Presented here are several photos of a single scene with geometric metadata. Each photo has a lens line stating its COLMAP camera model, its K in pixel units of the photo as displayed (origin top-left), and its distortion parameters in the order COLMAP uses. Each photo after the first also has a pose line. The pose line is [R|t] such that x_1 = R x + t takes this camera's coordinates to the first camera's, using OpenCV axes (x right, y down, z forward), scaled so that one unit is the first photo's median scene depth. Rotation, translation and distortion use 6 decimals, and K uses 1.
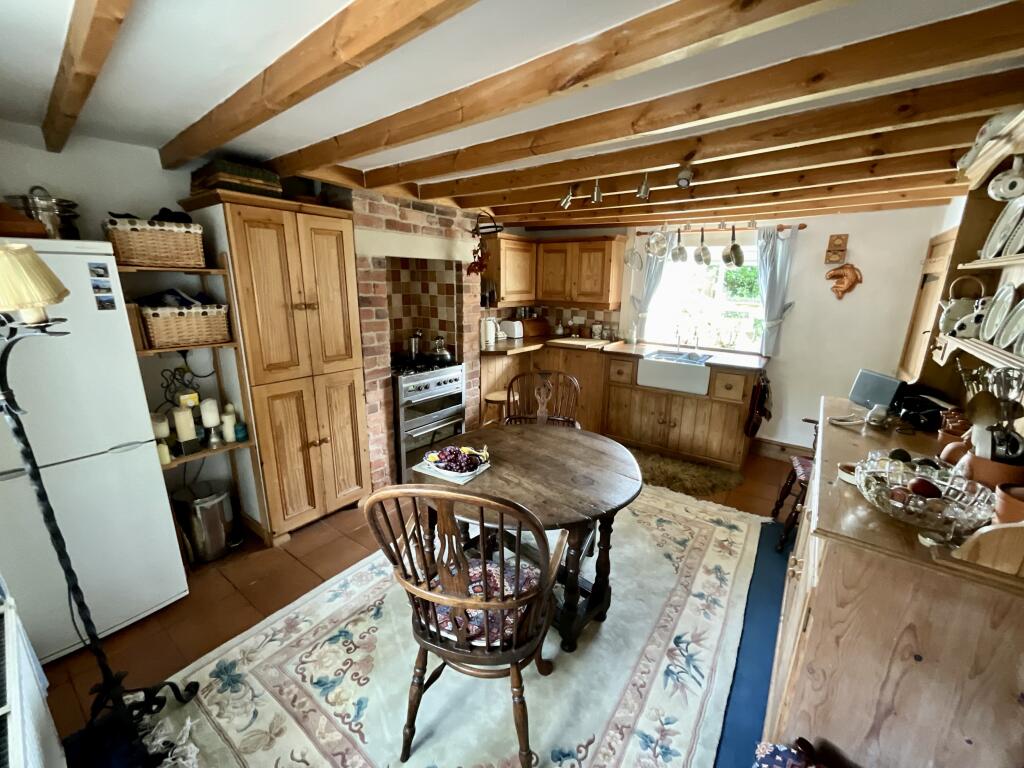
lens RADIAL K [[411.4, 0, 512.0], [0, 411.4, 384.0], [0, 0, 1]] dist [-0.000390, -0.000055]
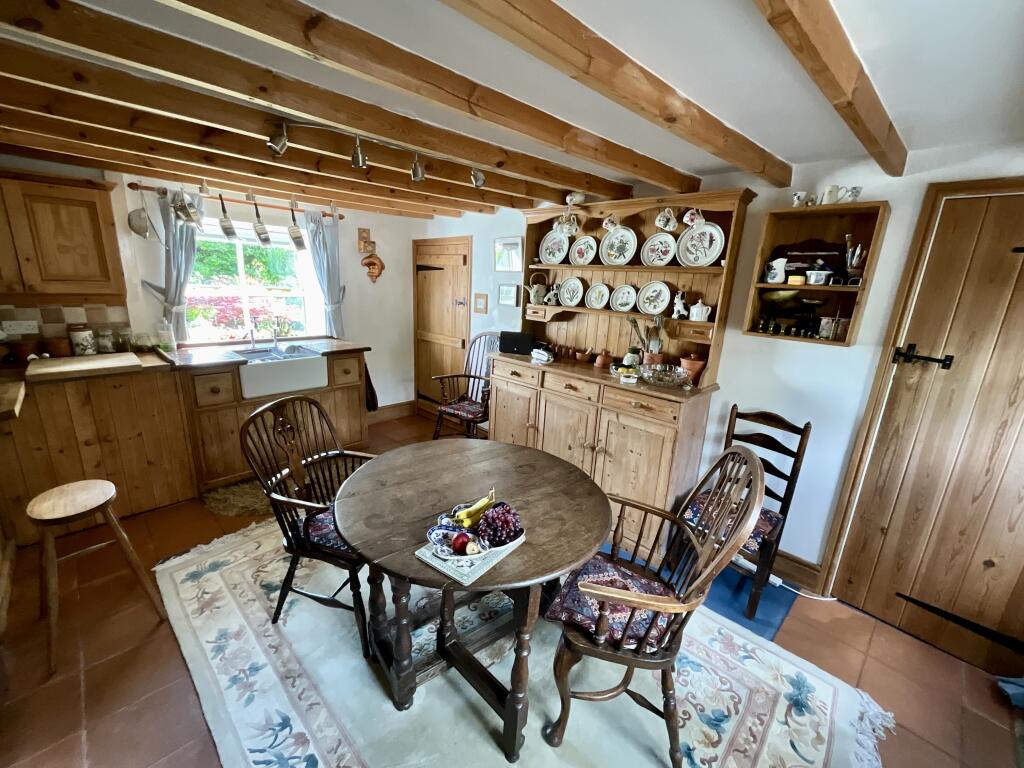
lens RADIAL K [[416.5, 0, 512.0], [0, 416.5, 384.0], [0, 0, 1]] dist [0.000087, -0.000072]
pose [[0.129945, -0.250881, 0.959256, -0.399107], [0.201065, 0.954026, 0.222276, -0.106524], [-0.970921, 0.163990, 0.174415, 0.416058]]
